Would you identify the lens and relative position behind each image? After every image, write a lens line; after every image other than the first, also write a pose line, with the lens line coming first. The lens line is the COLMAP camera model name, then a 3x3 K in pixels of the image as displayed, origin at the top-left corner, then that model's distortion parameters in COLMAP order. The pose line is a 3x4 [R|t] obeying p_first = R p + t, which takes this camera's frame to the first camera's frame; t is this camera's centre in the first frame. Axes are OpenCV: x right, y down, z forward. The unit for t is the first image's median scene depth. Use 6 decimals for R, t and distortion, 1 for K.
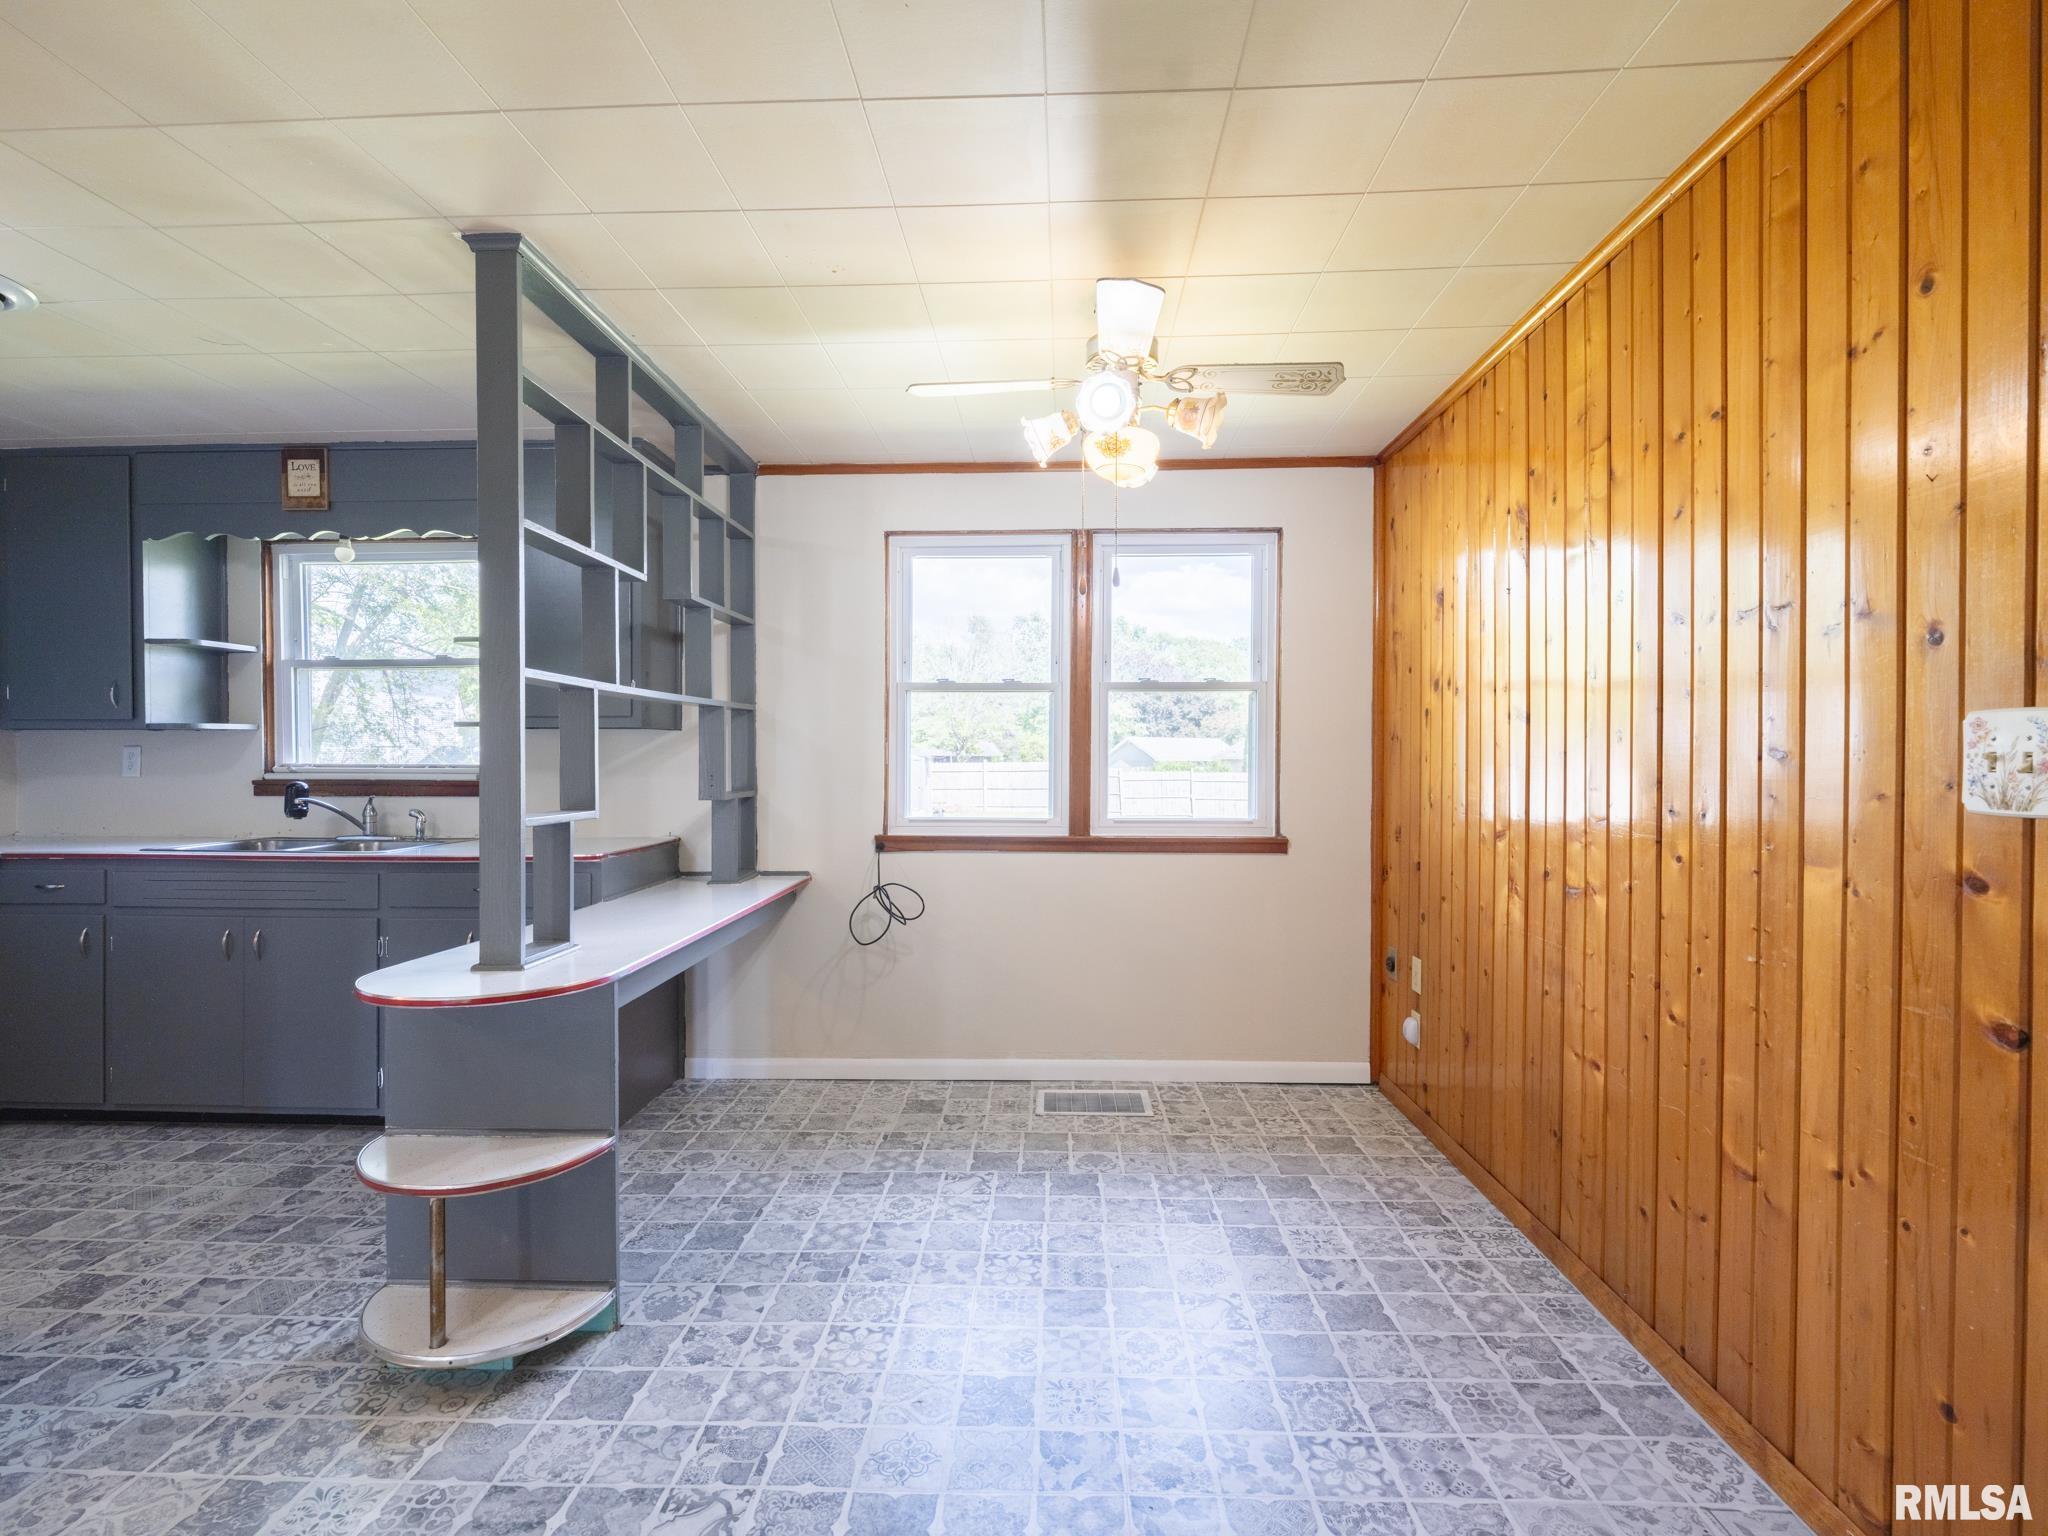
lens RADIAL K [[943.8, 0, 1021.4], [0, 943.8, 765.3], [0, 0, 1]] dist [-0.003351, 0.001811]
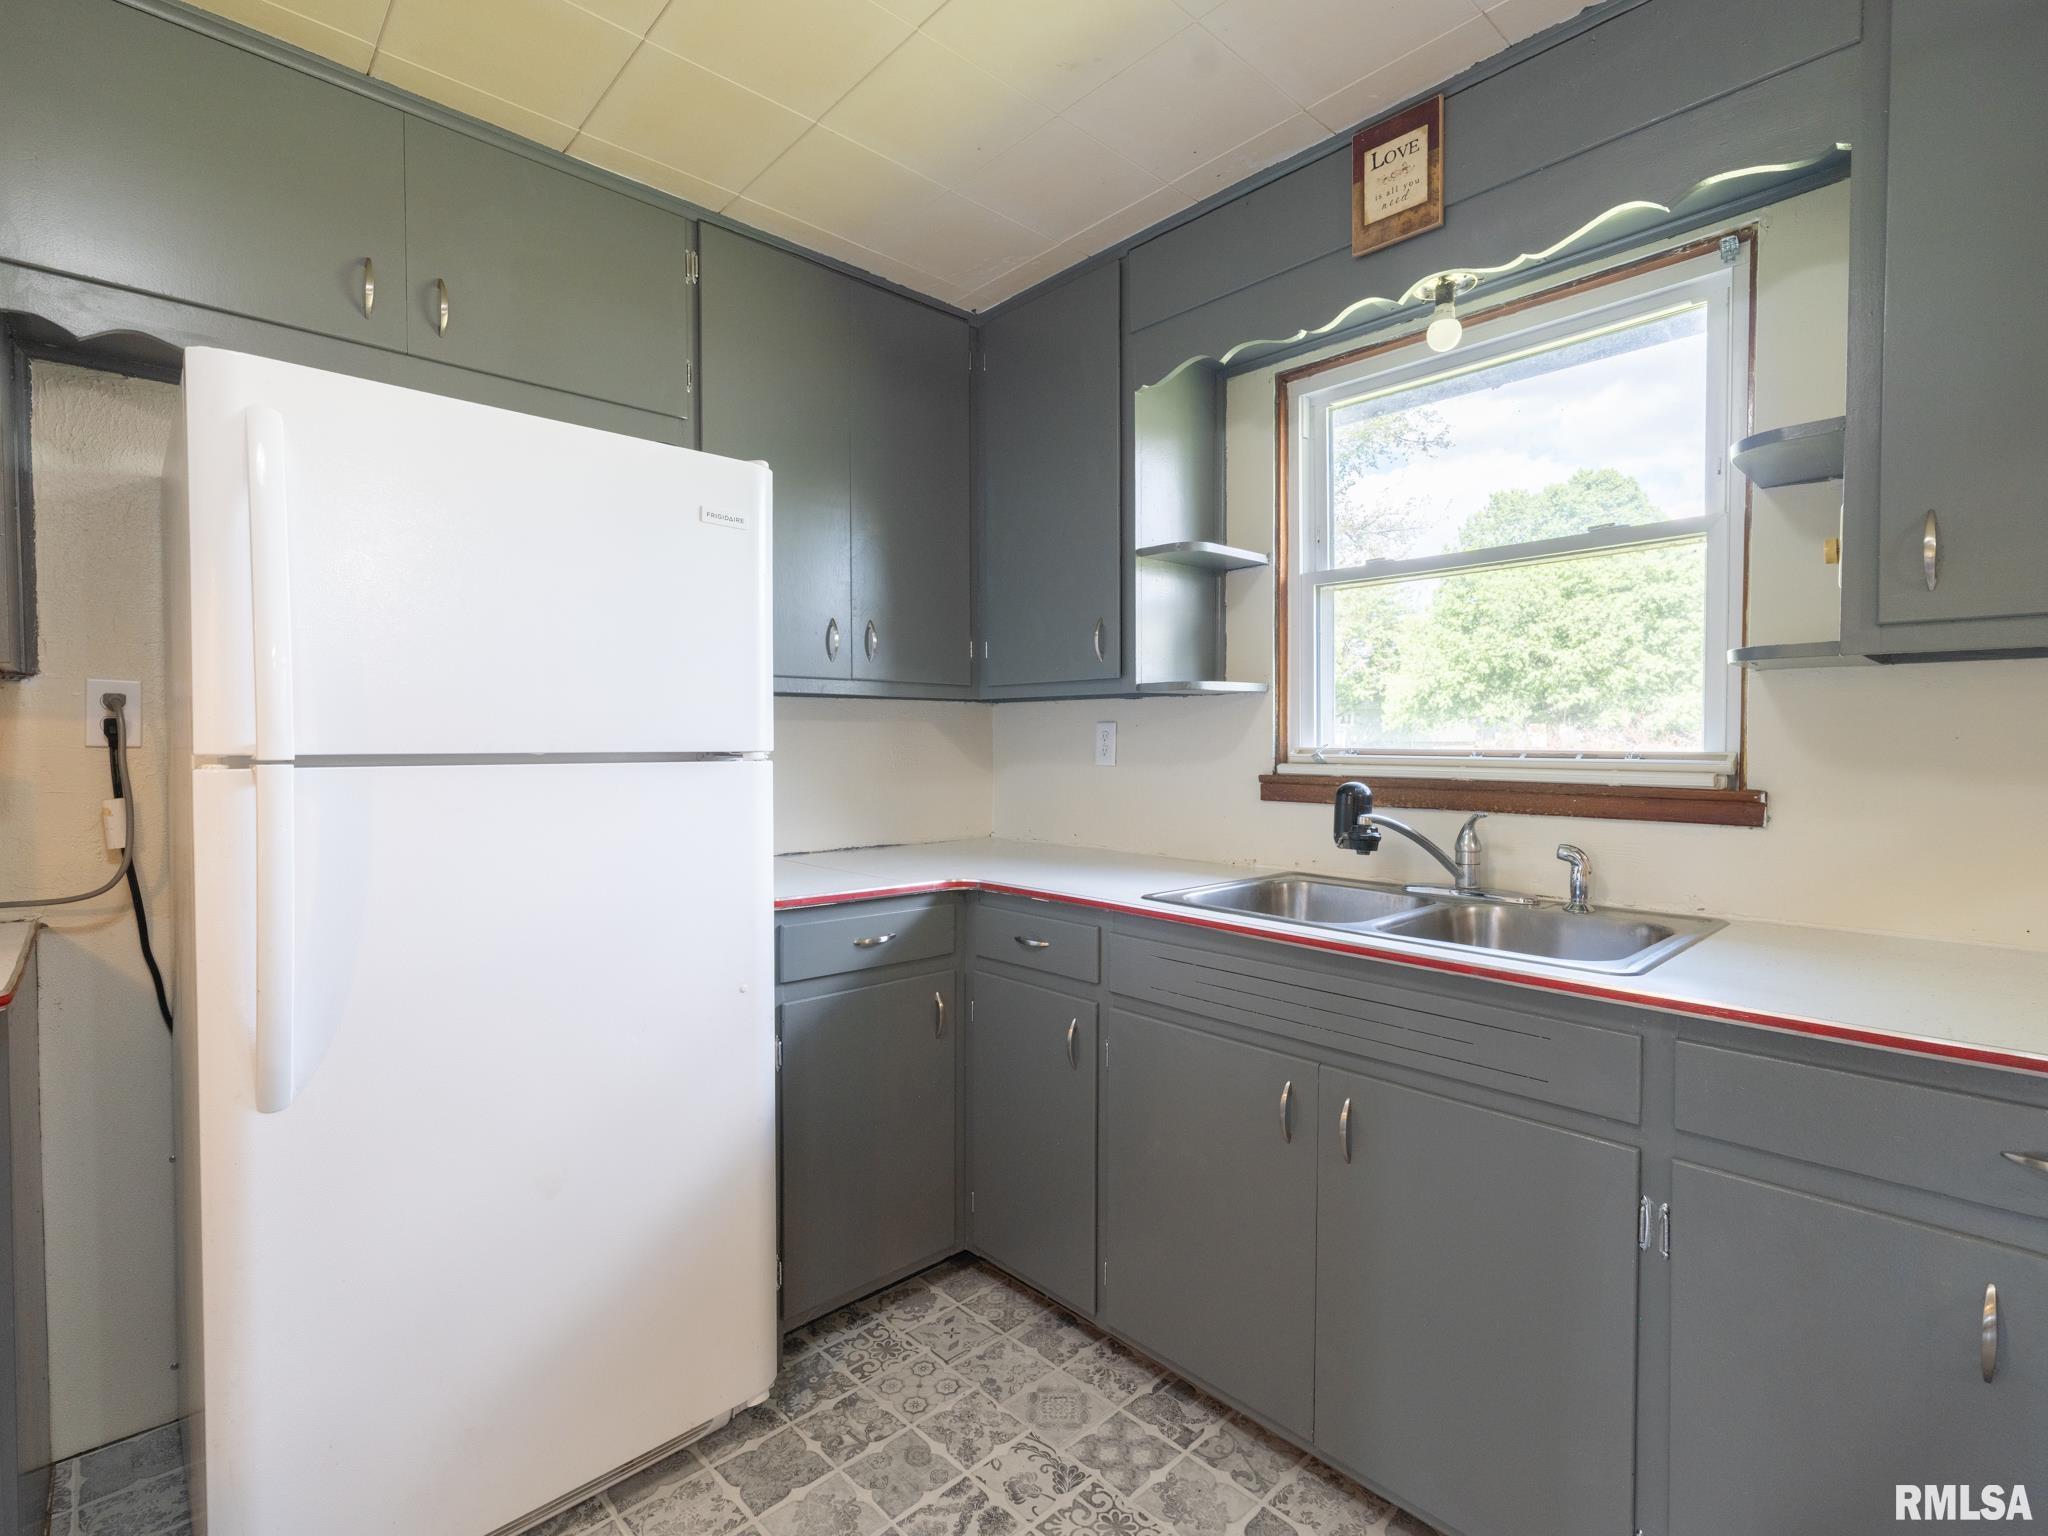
lens RADIAL K [[886.6, 0, 1055.5], [0, 886.6, 754.9], [0, 0, 1]] dist [-0.065917, 0.000584]
pose [[0.730609, 0.010358, -0.682717, -0.755879], [-0.002109, 0.999914, 0.012914, -0.005587], [0.682793, -0.007996, 0.730568, 0.709421]]
